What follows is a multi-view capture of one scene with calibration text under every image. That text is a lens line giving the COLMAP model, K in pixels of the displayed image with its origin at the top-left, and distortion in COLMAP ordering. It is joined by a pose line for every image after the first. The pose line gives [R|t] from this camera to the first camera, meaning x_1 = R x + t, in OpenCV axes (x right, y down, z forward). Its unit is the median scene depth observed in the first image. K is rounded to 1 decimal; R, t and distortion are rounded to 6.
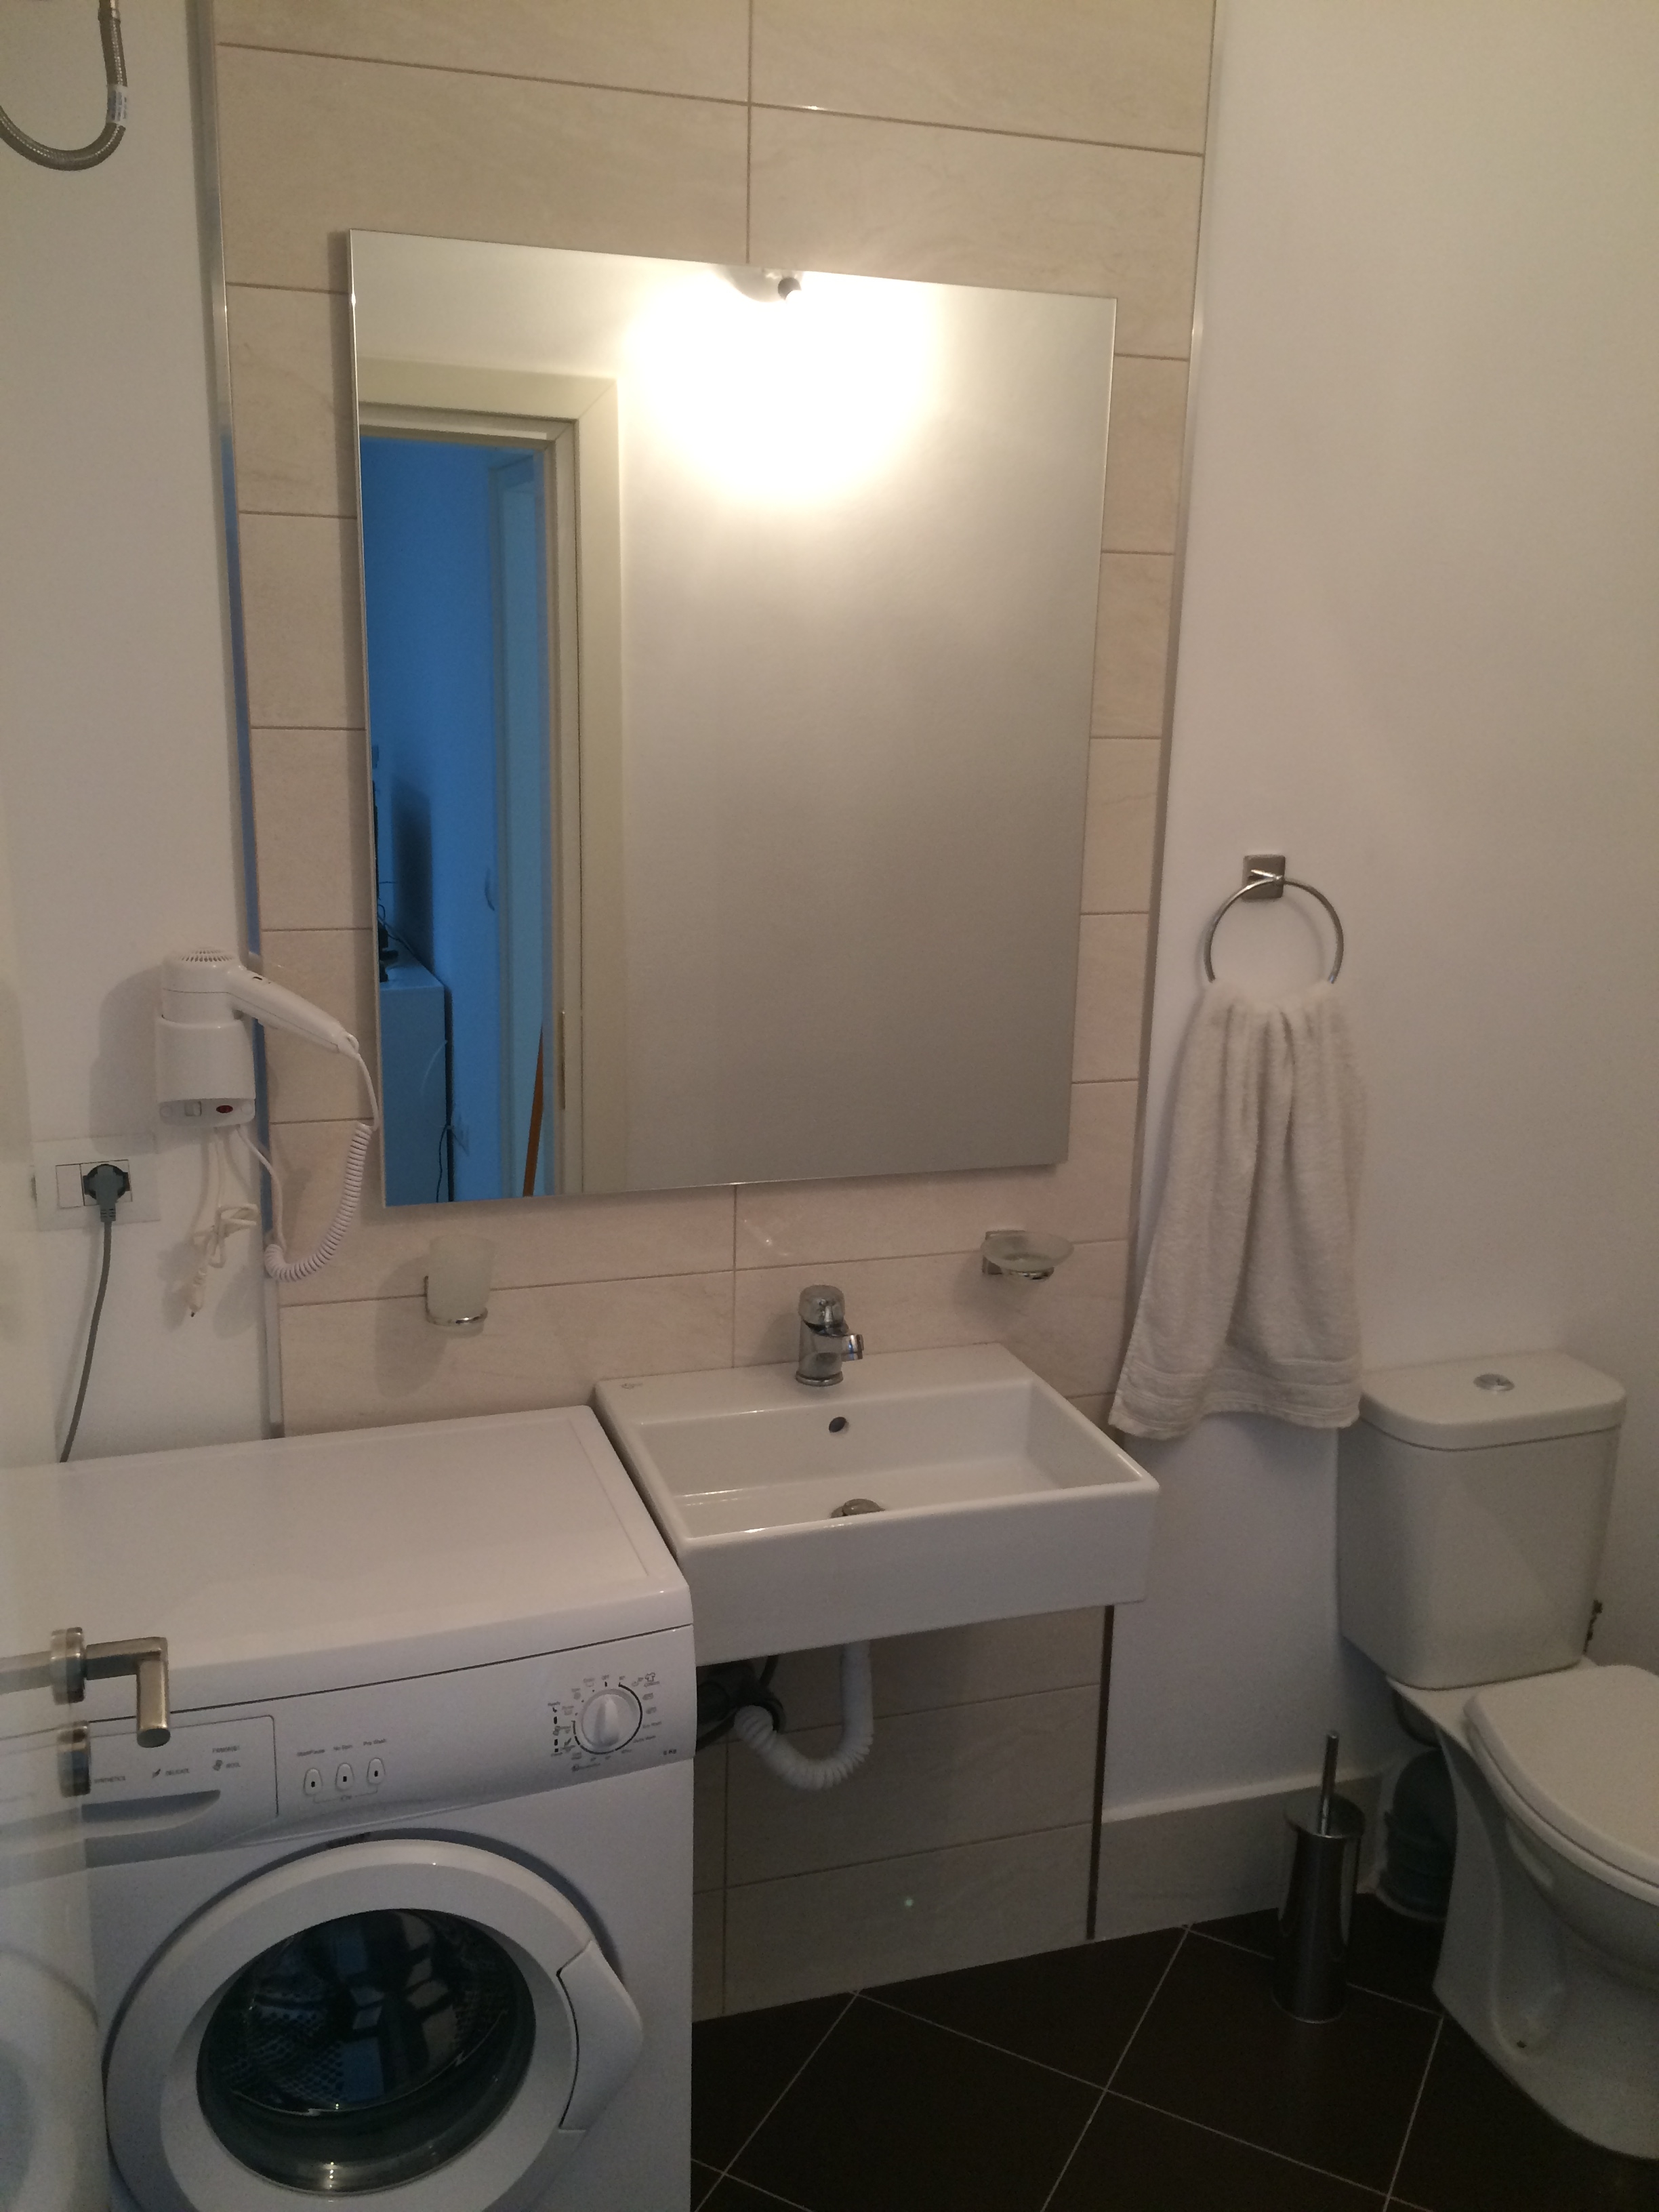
lens RADIAL K [[1881.7, 0, 828.8], [0, 1881.7, 1112.9], [0, 0, 1]] dist [0.044465, 0.014480]
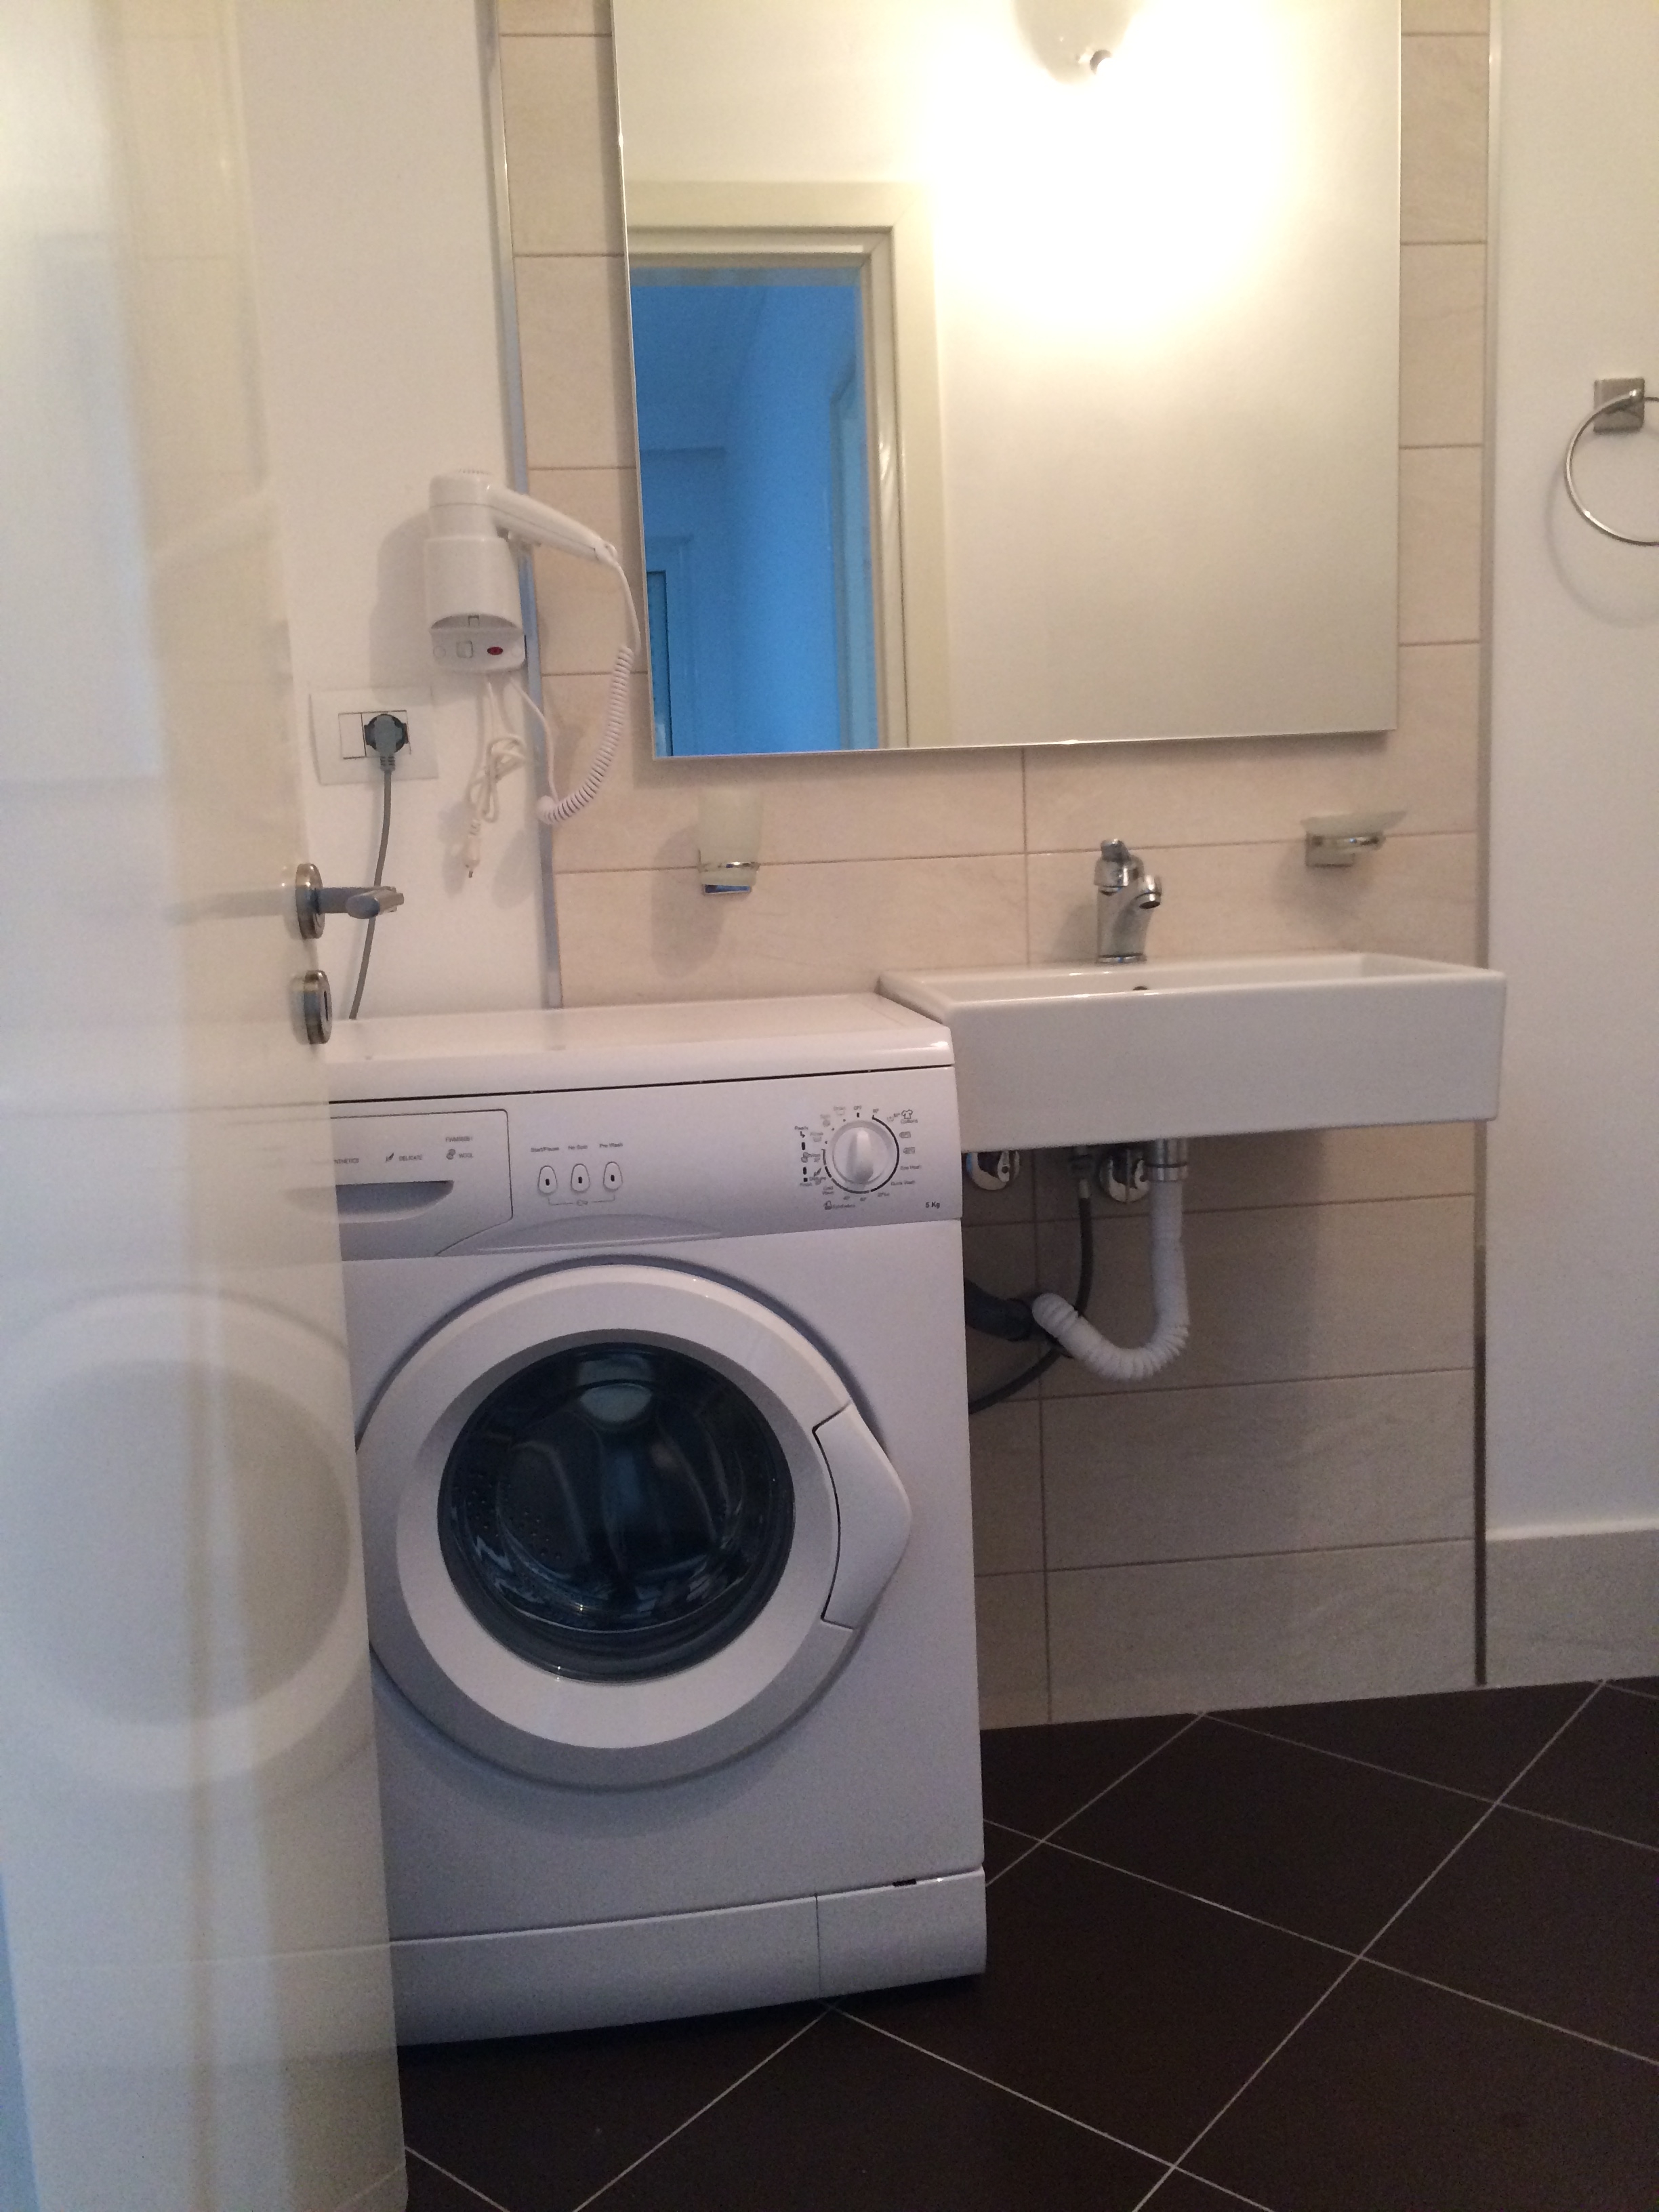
lens RADIAL K [[1881.7, 0, 831.3], [0, 1881.7, 1102.7], [0, 0, 1]] dist [0.044465, 0.014480]
pose [[0.976933, -0.035866, -0.210514, 0.053049], [0.014769, 0.994782, -0.100948, 0.332429], [0.213037, 0.095510, 0.972365, 0.092550]]
